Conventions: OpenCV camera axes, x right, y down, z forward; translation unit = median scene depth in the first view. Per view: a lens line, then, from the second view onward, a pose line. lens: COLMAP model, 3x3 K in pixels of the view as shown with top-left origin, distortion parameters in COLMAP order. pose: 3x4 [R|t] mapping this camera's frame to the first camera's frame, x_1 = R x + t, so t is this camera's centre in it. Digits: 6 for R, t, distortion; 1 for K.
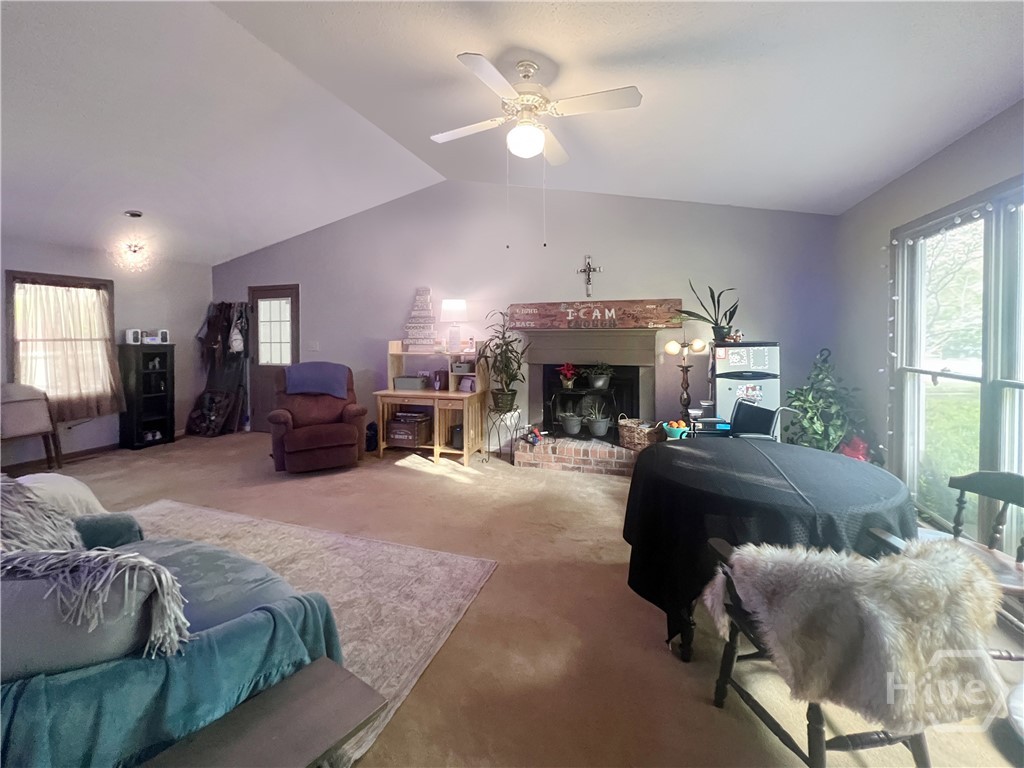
lens RADIAL K [[424.0, 0, 511.1], [0, 424.0, 346.9], [0, 0, 1]] dist [0.000247, -0.000017]
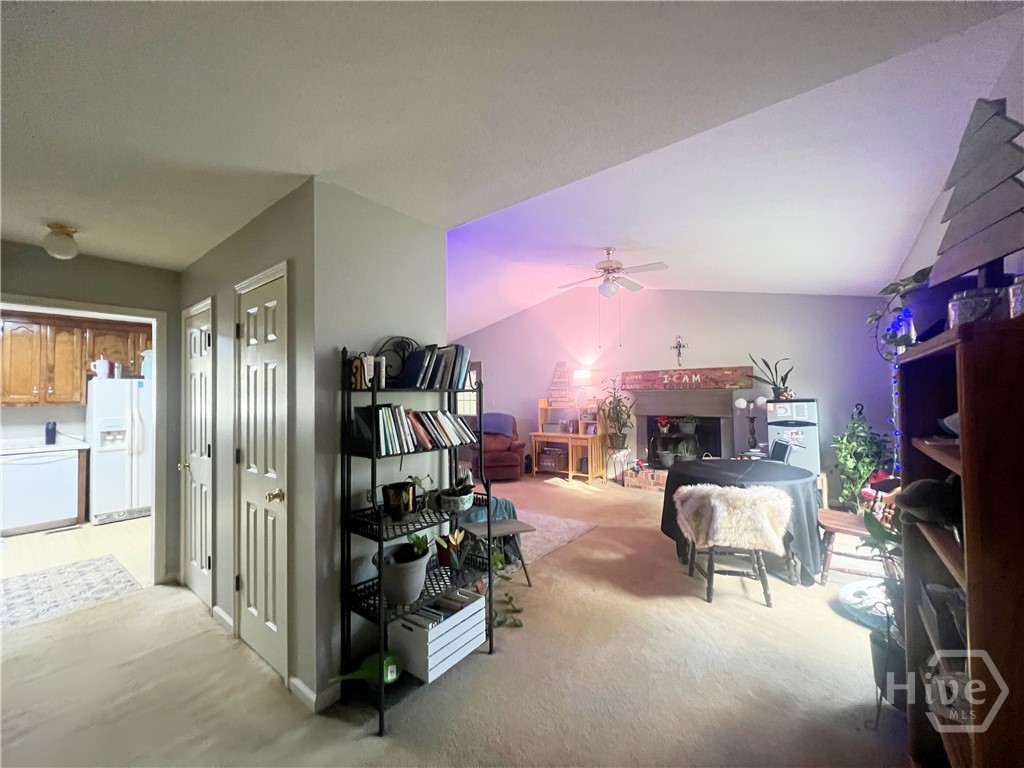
lens RADIAL K [[411.9, 0, 512.0], [0, 411.9, 384.0], [0, 0, 1]] dist [-0.002020, -0.000199]
pose [[0.938149, -0.017723, -0.345778, 0.134594], [0.000776, 0.998794, -0.049089, 0.003737], [0.346231, 0.045784, 0.937031, -0.424947]]
